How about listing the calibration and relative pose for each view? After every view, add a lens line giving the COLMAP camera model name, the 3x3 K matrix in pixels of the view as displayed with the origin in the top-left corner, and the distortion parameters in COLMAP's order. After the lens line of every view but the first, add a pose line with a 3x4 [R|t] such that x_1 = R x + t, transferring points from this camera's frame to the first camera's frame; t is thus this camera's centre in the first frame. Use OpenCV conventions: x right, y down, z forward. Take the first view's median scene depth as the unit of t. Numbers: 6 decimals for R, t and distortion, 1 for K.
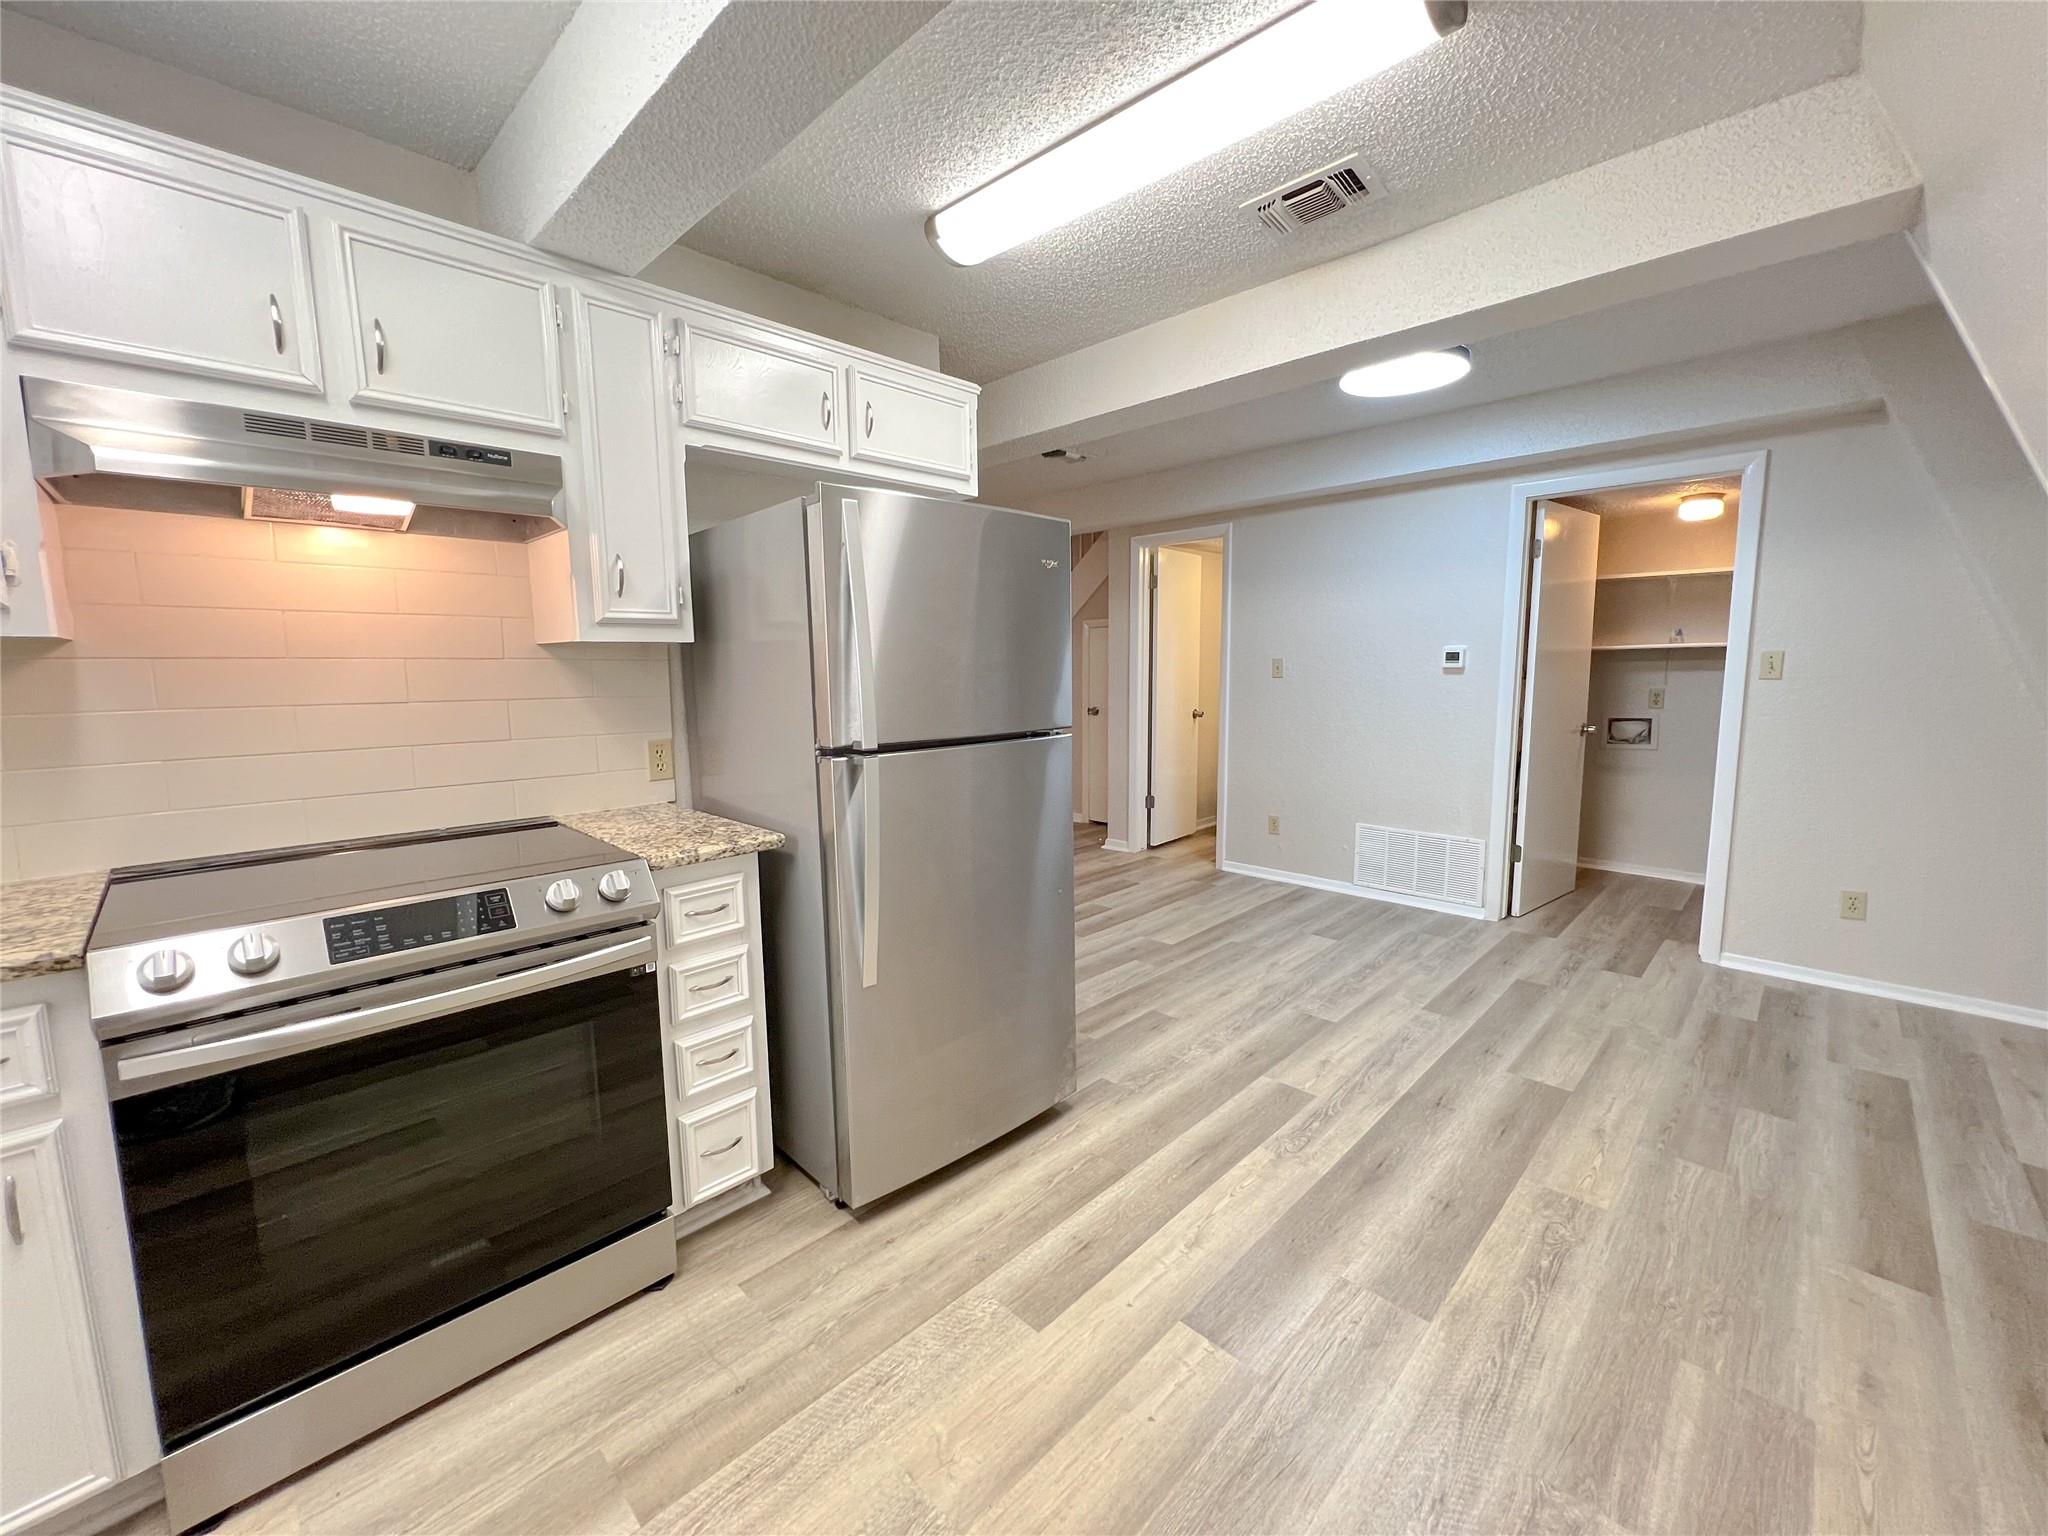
lens RADIAL K [[819.4, 0, 1019.2], [0, 819.4, 764.6], [0, 0, 1]] dist [-0.001334, 0.000087]
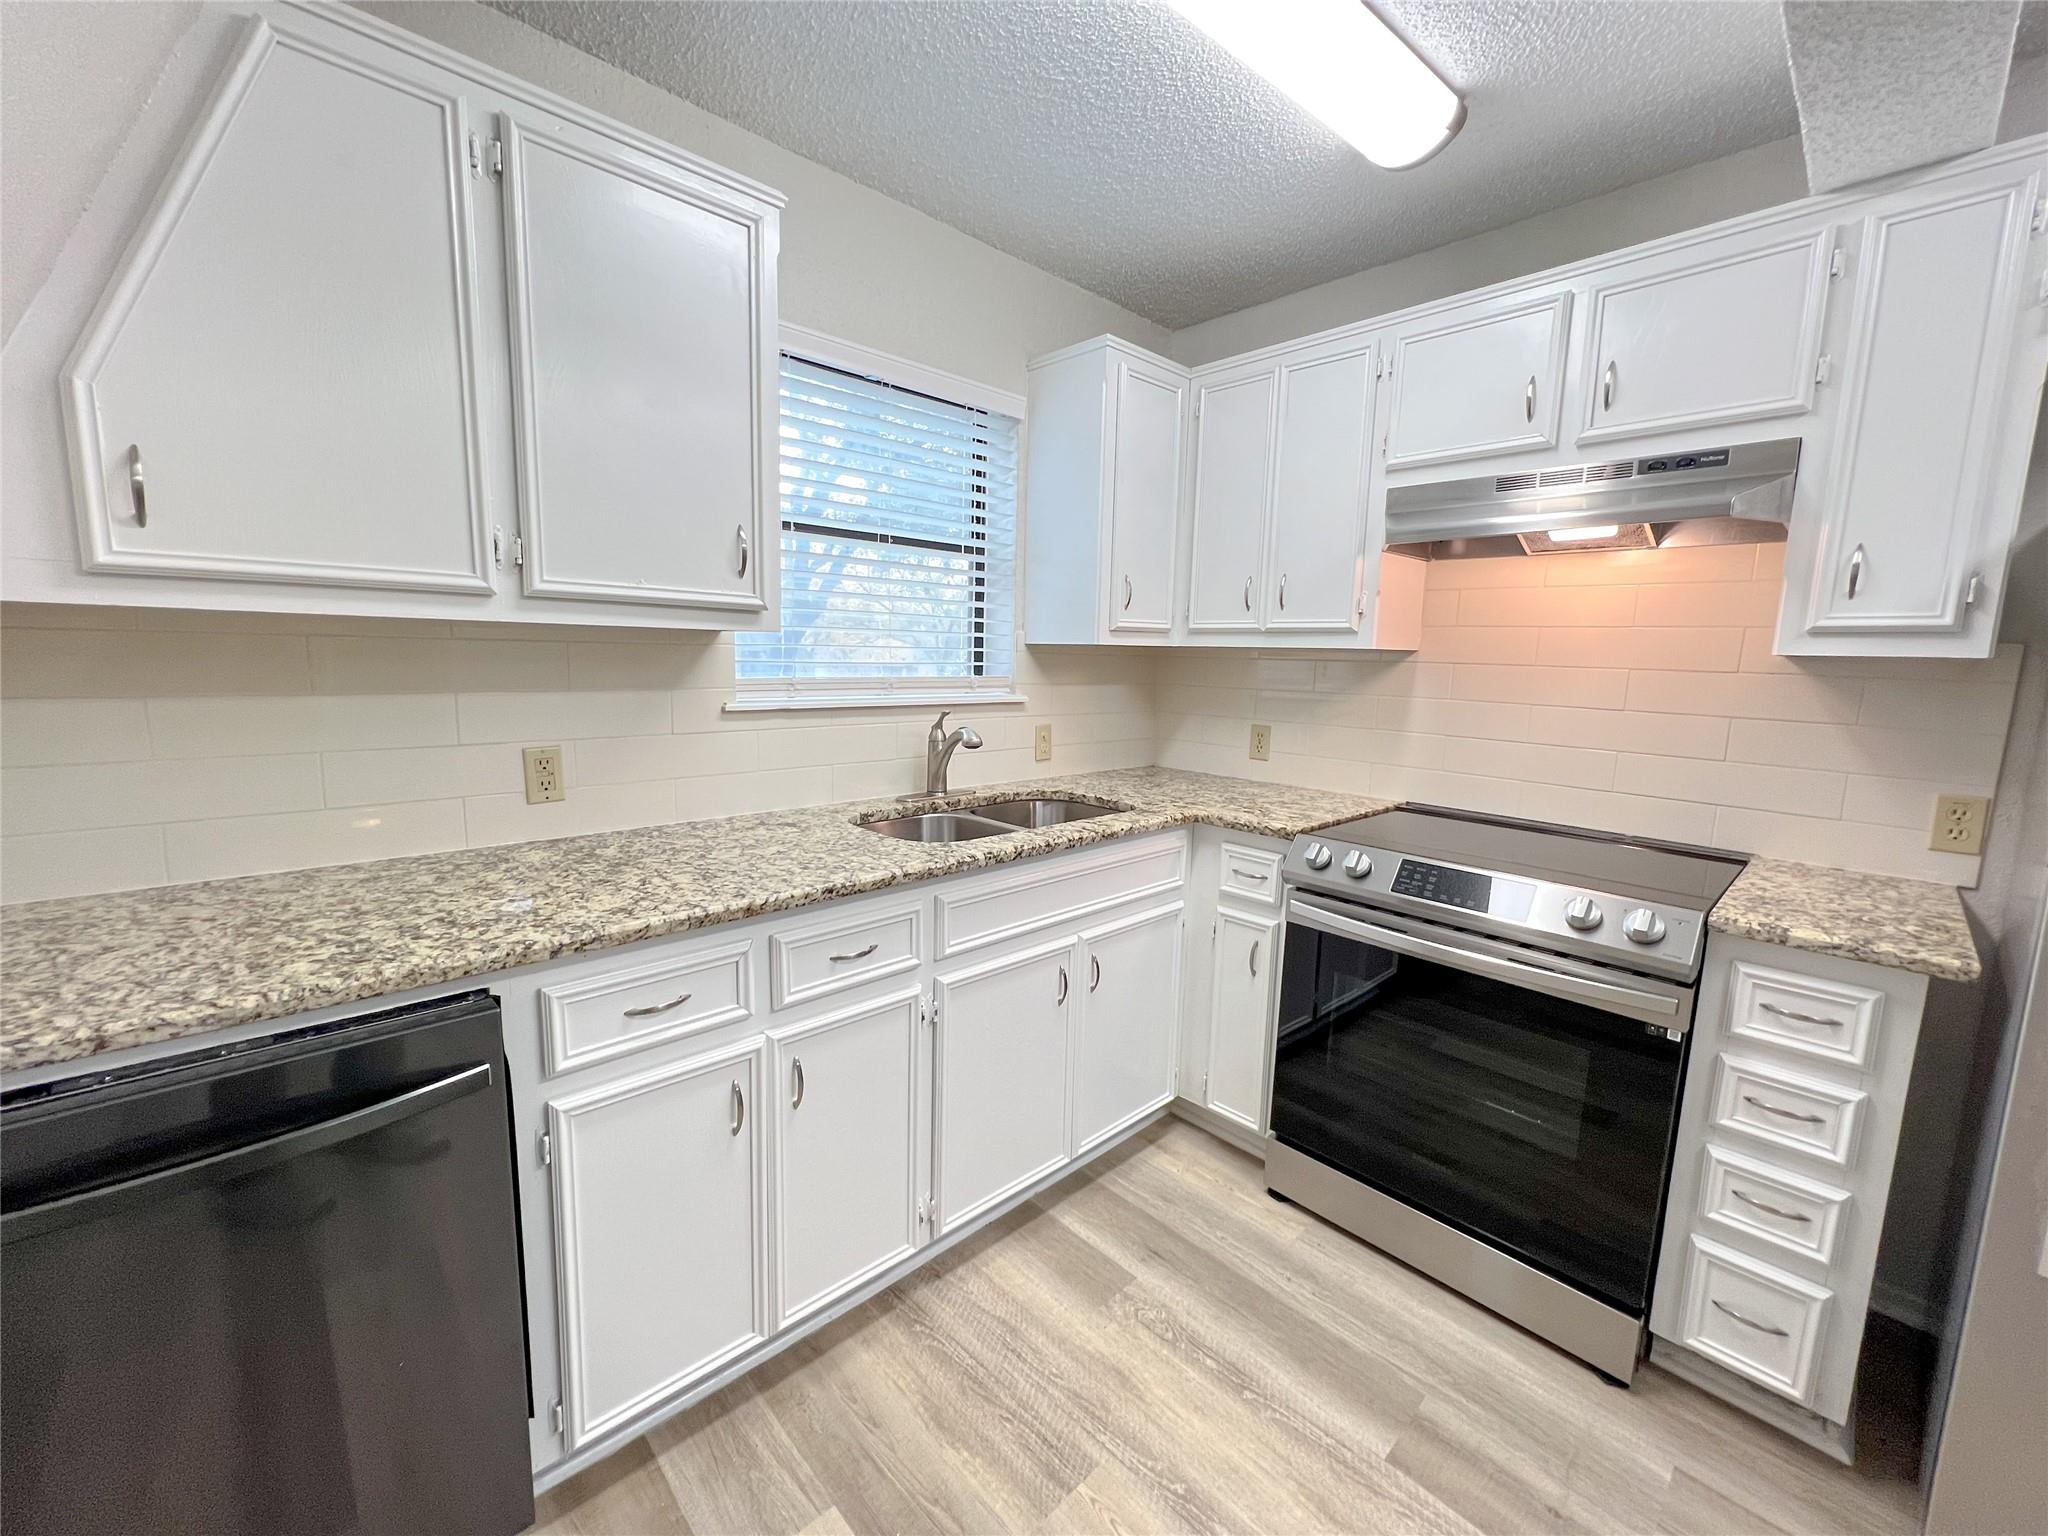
lens RADIAL K [[819.4, 0, 1019.6], [0, 819.4, 764.0], [0, 0, 1]] dist [-0.001334, 0.000087]
pose [[-0.040342, 0.144686, -0.988655, 0.376671], [-0.150045, 0.977363, 0.149156, -0.054447], [0.987856, 0.154360, -0.017719, 0.287655]]
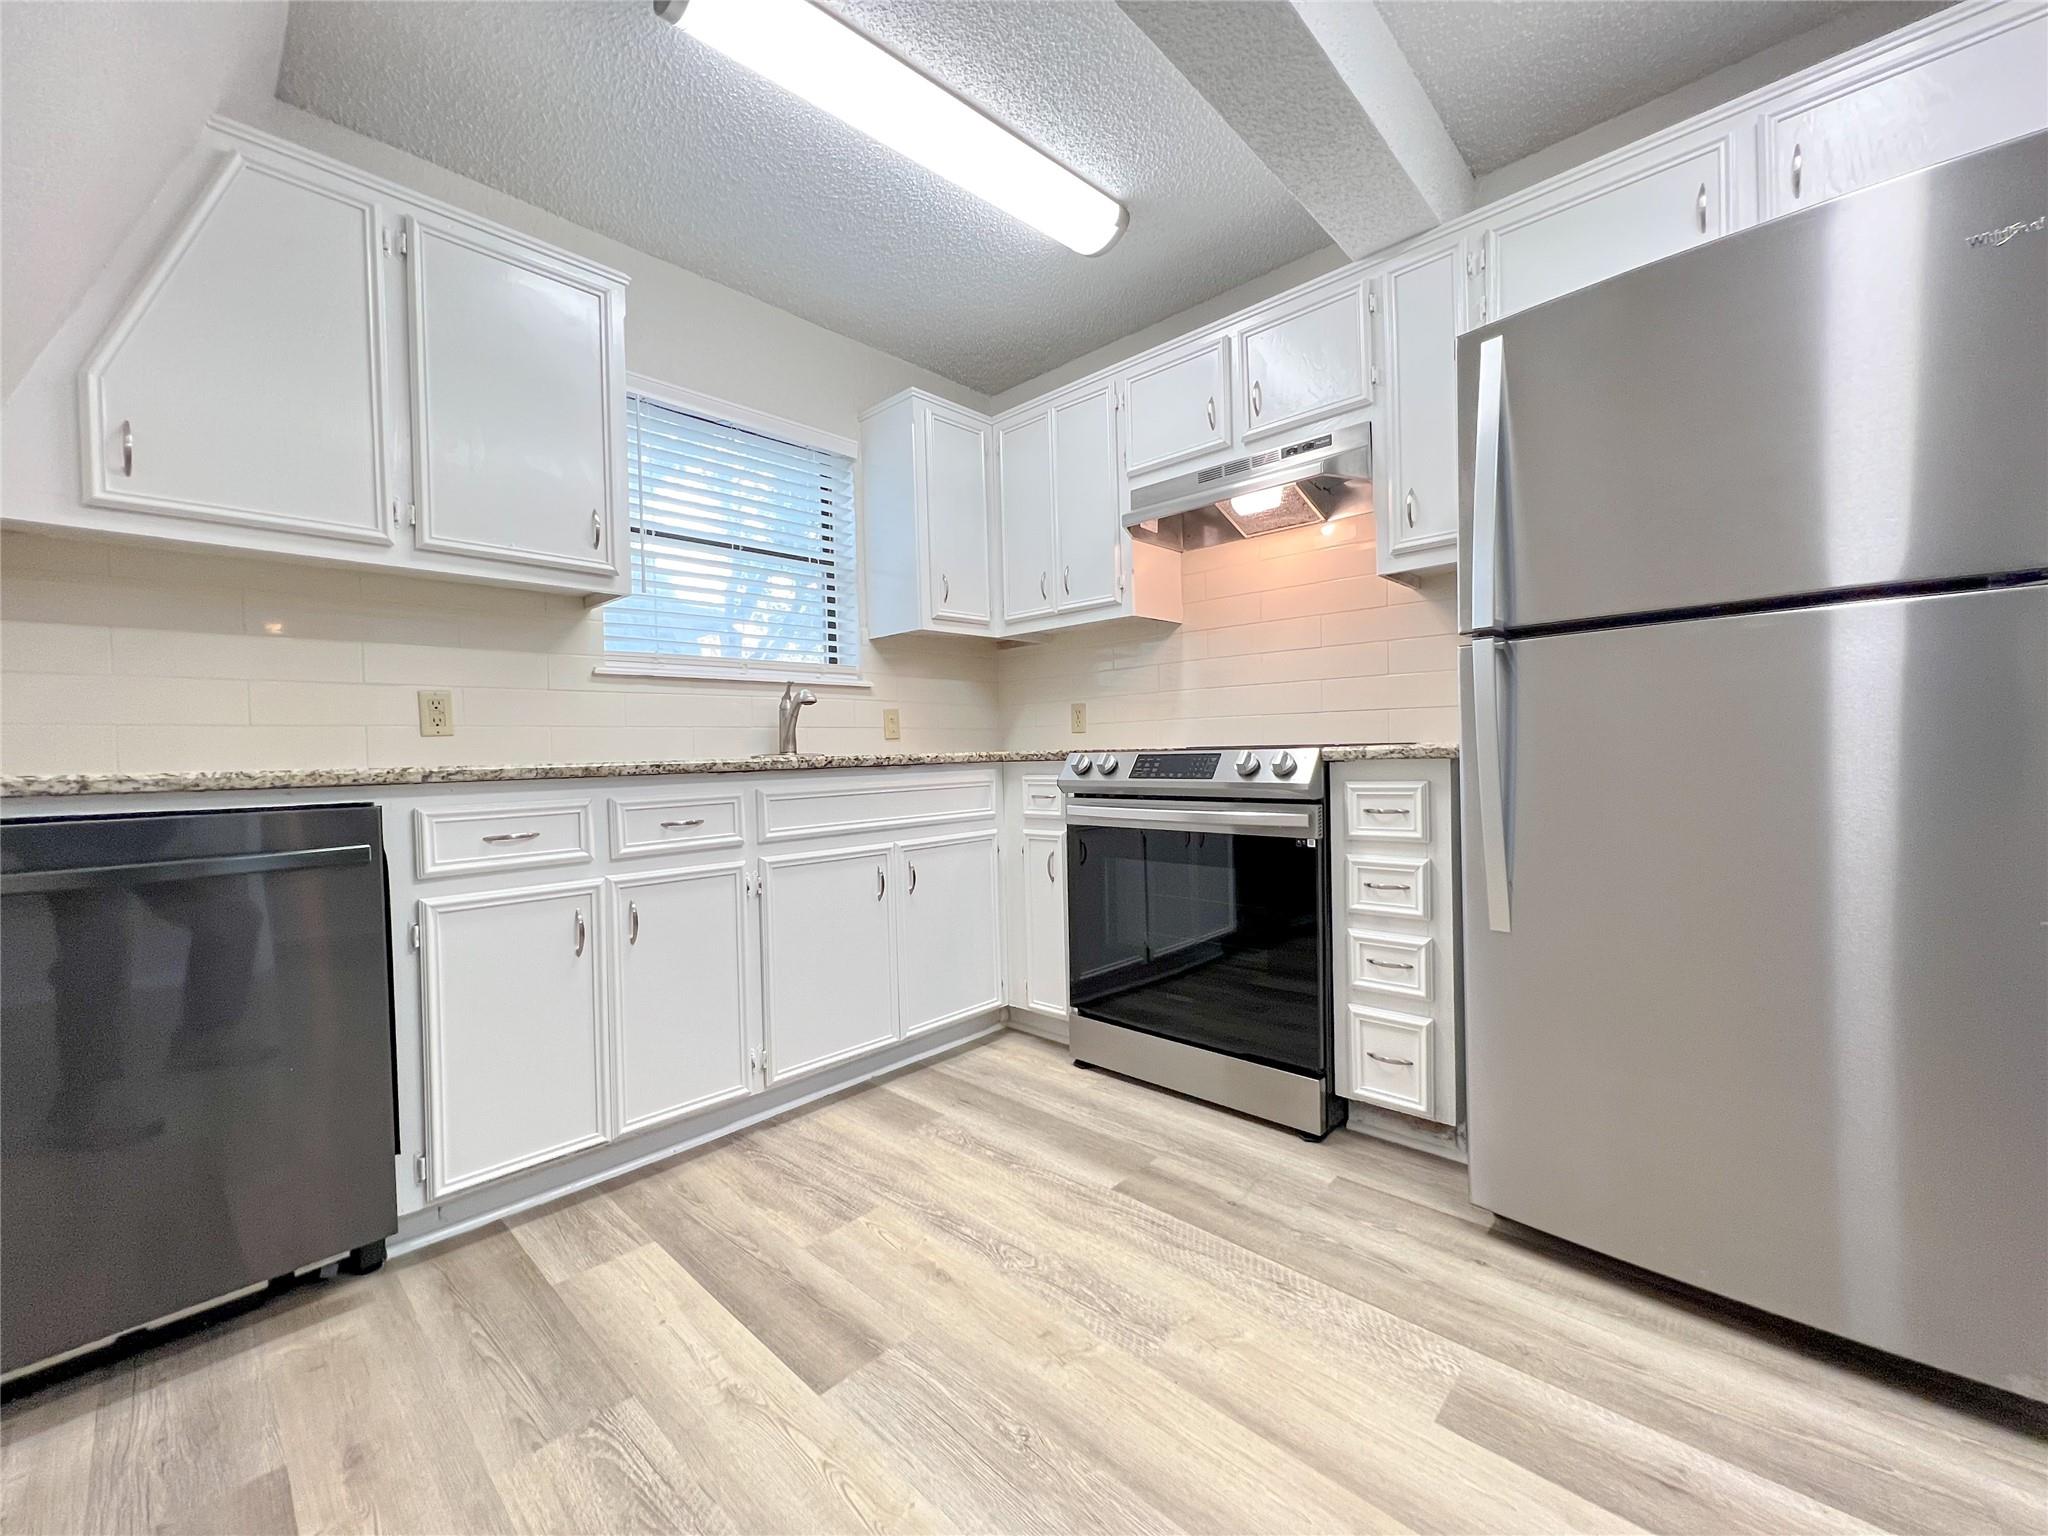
lens RADIAL K [[819.4, 0, 1019.6], [0, 819.4, 763.7], [0, 0, 1]] dist [-0.001334, 0.000087]
pose [[0.019601, 0.023697, -0.999527, 0.662537], [-0.099629, 0.994789, 0.021631, 0.150281], [0.994832, 0.099158, 0.021859, 0.550198]]
